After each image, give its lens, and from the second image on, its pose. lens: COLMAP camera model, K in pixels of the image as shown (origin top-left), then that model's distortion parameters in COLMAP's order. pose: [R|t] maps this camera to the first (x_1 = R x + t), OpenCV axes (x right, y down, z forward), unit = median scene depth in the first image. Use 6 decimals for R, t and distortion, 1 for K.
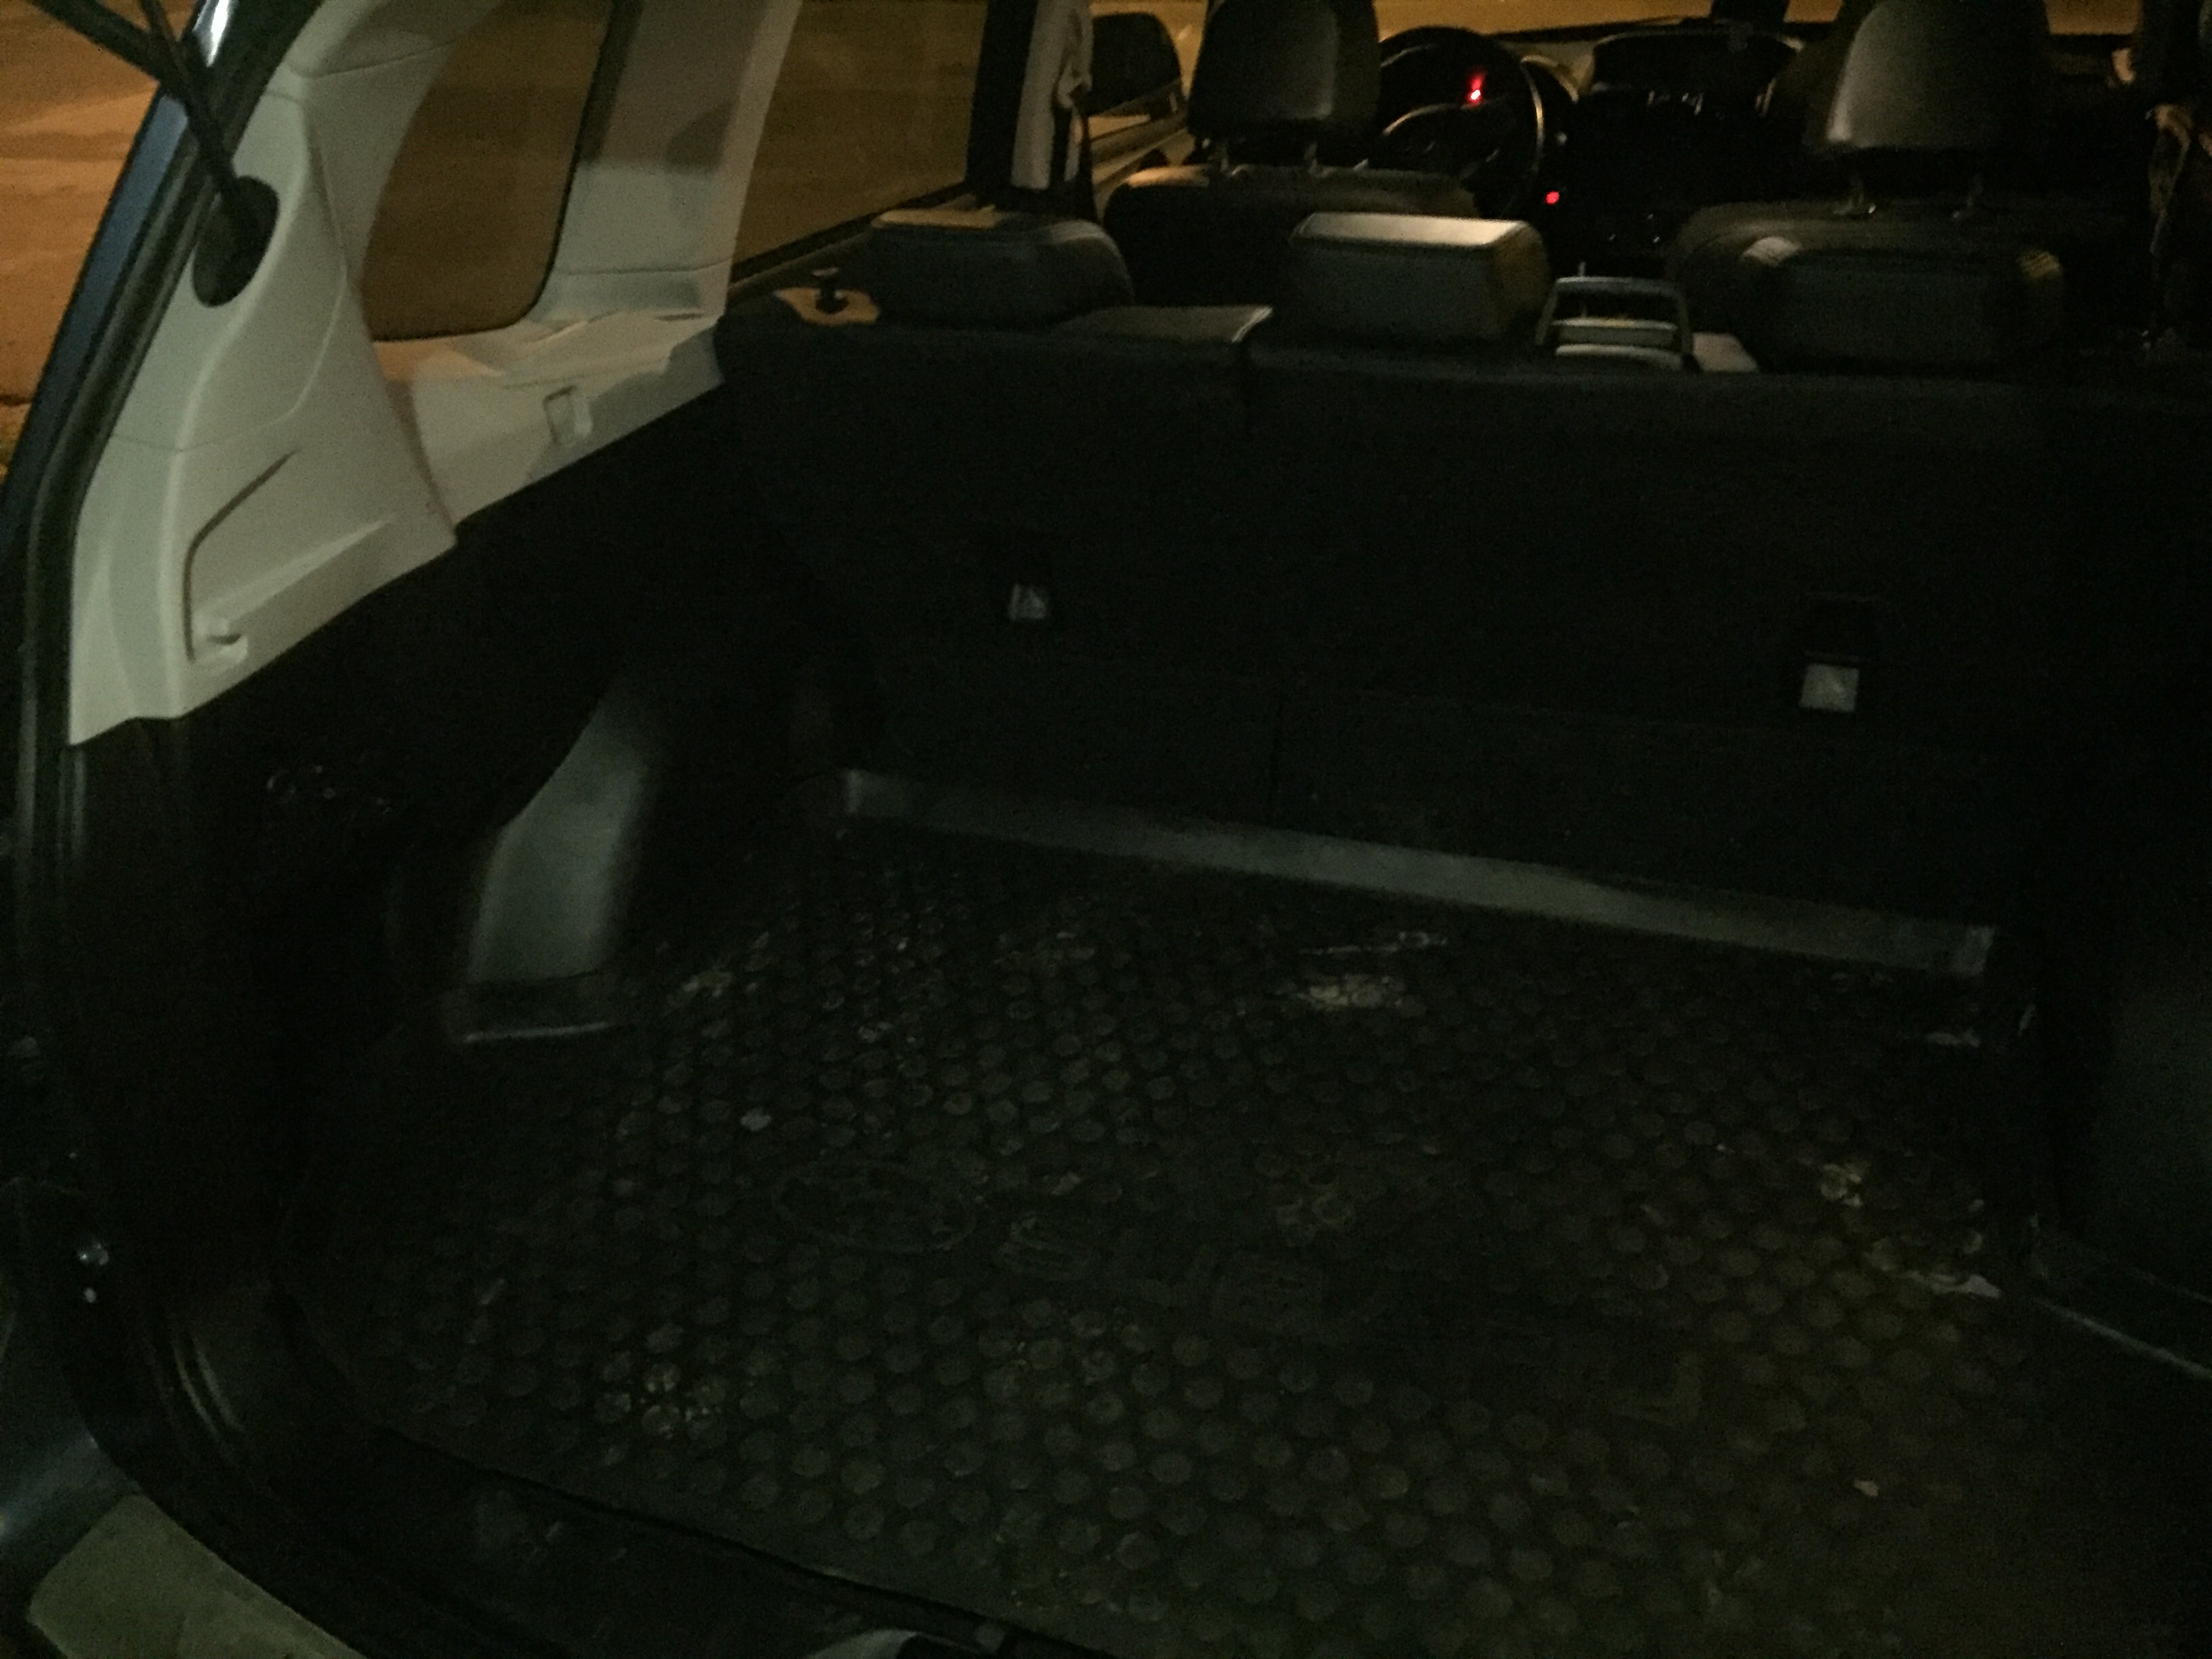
lens RADIAL K [[1862.8, 0, 1116.9], [0, 1862.8, 830.4], [0, 0, 1]] dist [0.071802, -0.085605]
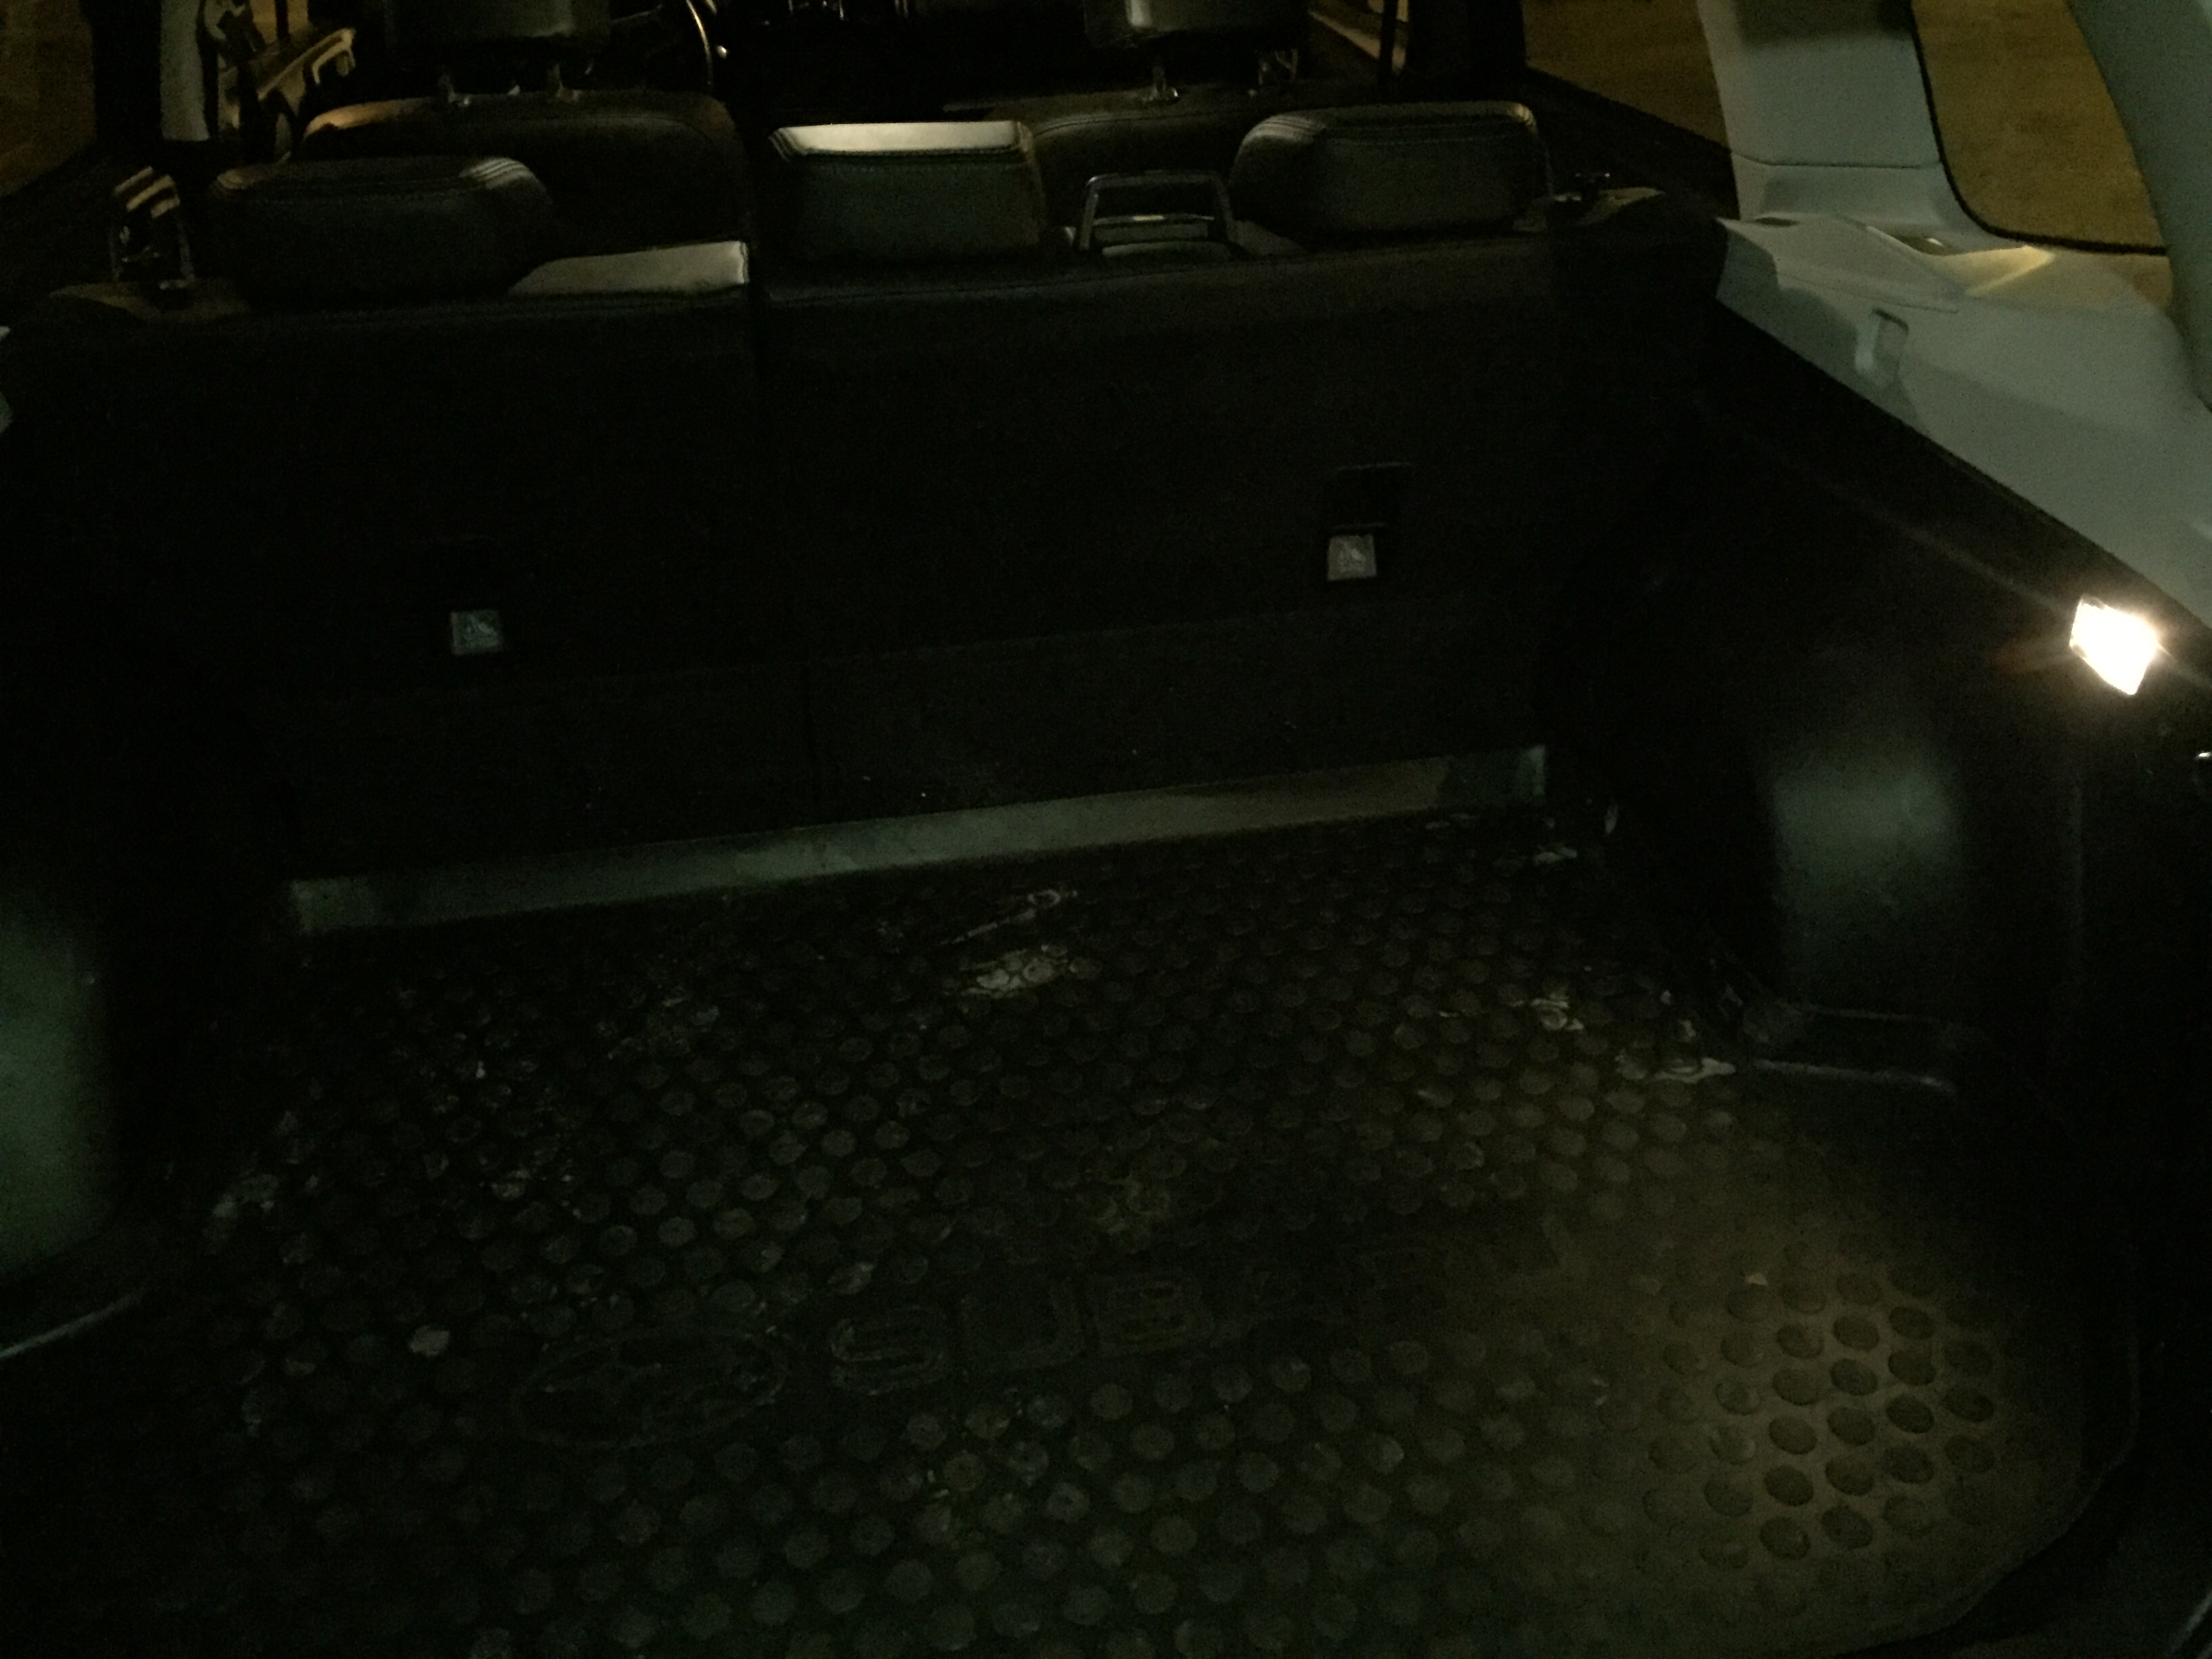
lens RADIAL K [[1862.8, 0, 1106.5], [0, 1862.8, 827.9], [0, 0, 1]] dist [0.071802, -0.085605]
pose [[0.861072, -0.245437, 0.445327, -0.241557], [0.231071, 0.969015, 0.087269, -0.055035], [-0.452947, 0.027757, 0.891105, 0.161041]]
